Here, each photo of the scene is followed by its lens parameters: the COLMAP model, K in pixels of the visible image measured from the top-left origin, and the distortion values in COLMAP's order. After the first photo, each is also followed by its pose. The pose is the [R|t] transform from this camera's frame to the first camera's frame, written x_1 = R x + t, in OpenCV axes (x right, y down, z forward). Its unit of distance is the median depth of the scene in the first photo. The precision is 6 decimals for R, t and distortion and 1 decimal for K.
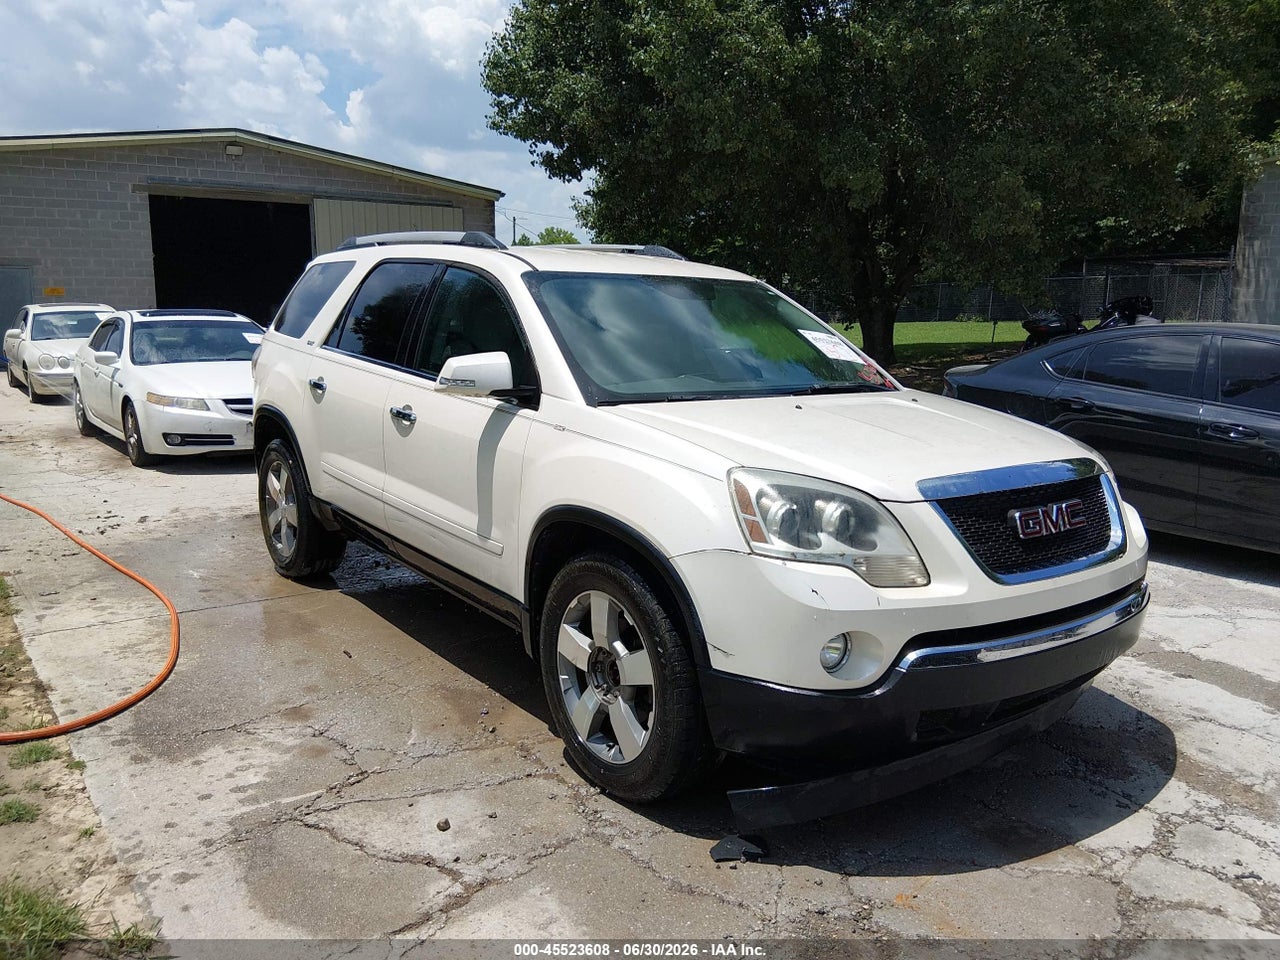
lens RADIAL K [[984.5, 0, 640.0], [0, 984.5, 480.0], [0, 0, 1]] dist [-0.005057, 0.000770]
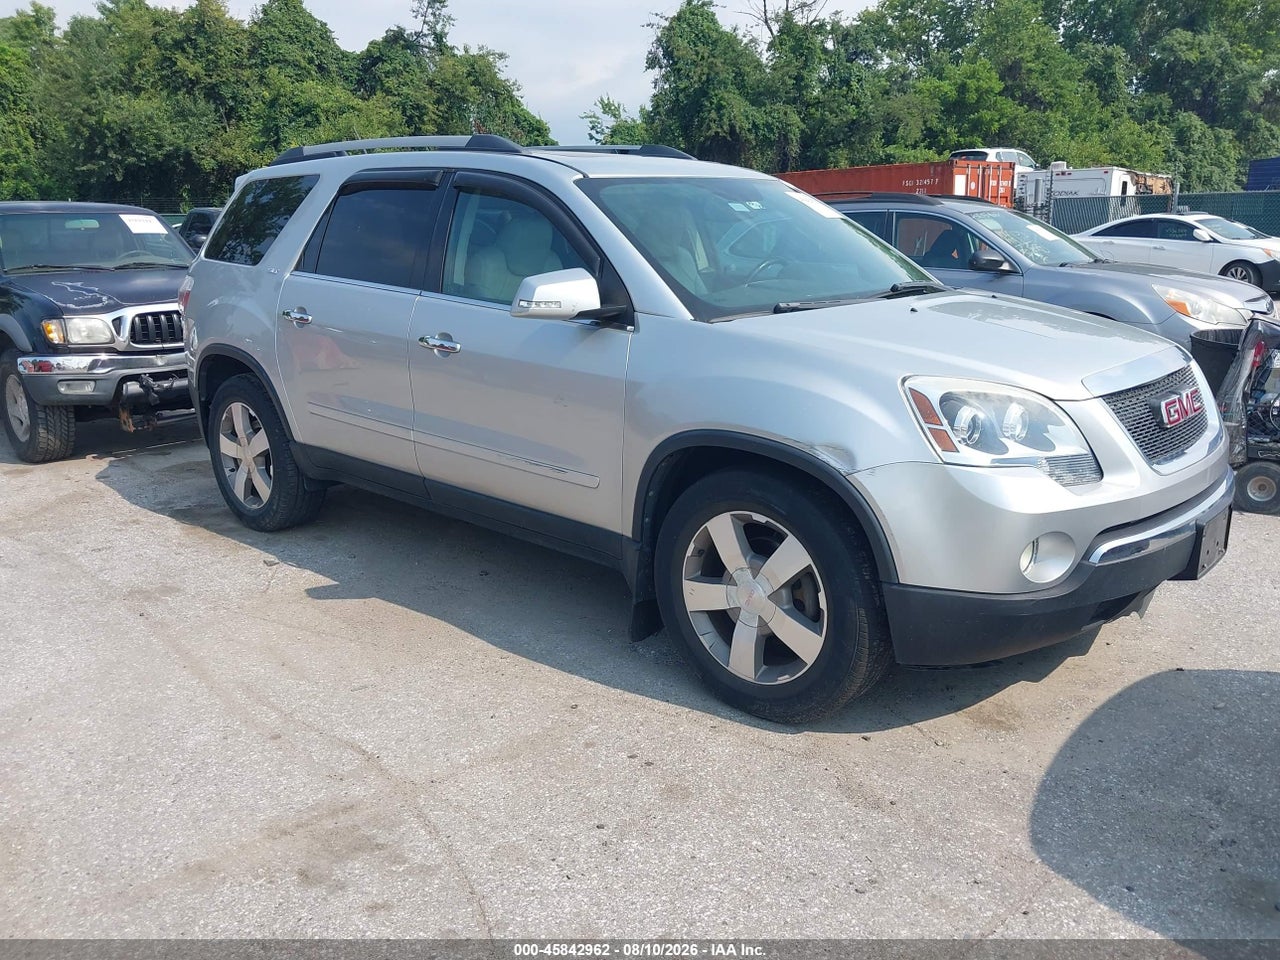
lens RADIAL K [[984.5, 0, 640.0], [0, 984.5, 480.0], [0, 0, 1]] dist [-0.005057, 0.000770]
pose [[0.968490, -0.090951, 0.231853, -0.379646], [0.069940, 0.992794, 0.097303, -0.024268], [-0.239032, -0.078021, 0.967872, 0.101537]]
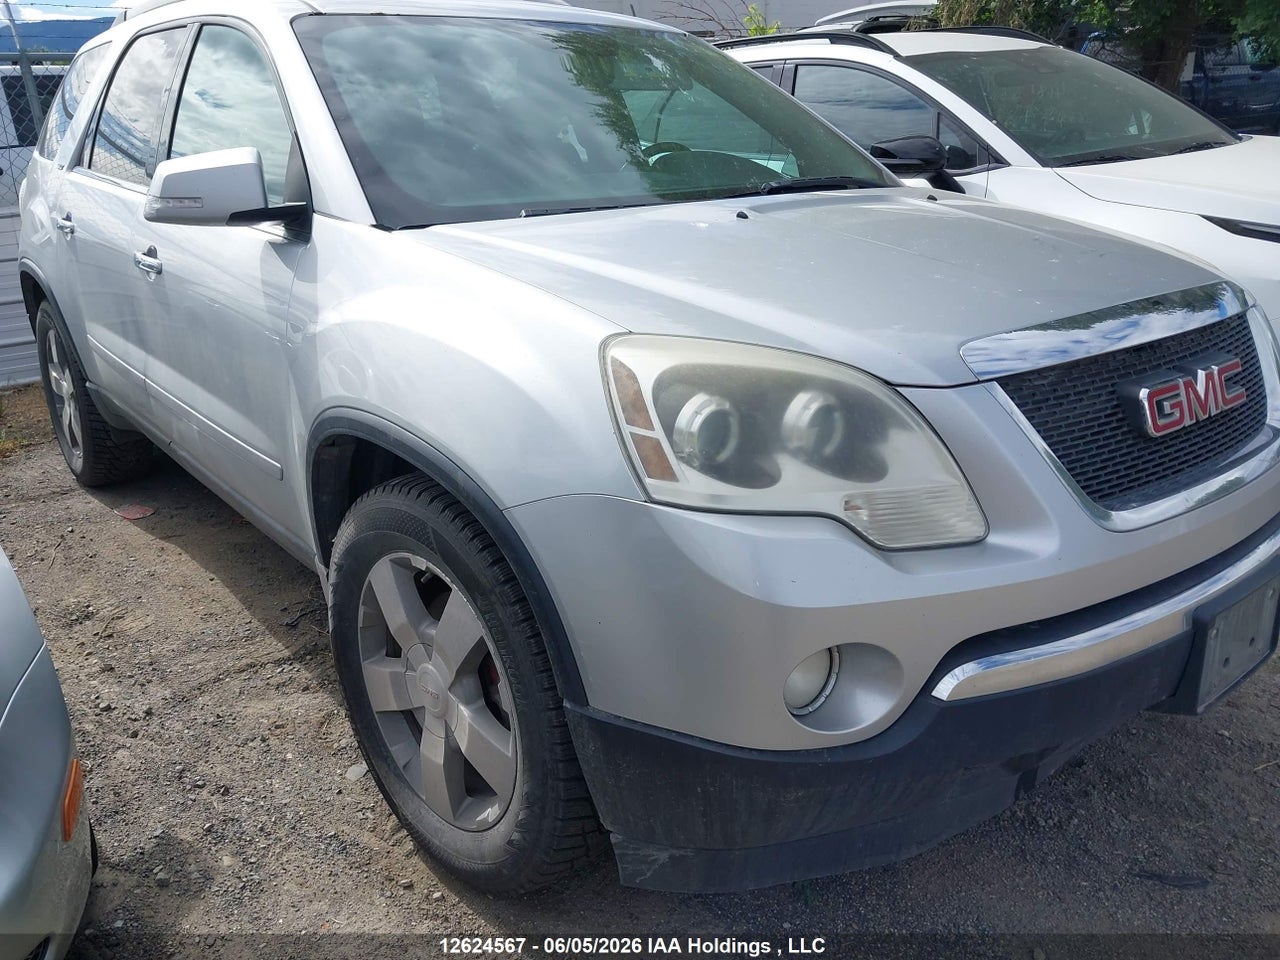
lens RADIAL K [[984.5, 0, 640.0], [0, 984.5, 480.0], [0, 0, 1]] dist [-0.005057, 0.000770]
pose [[0.998517, -0.052601, 0.014028, 0.093860], [0.049708, 0.986012, 0.159086, -0.017184], [-0.022200, -0.158153, 0.987165, 0.449204]]
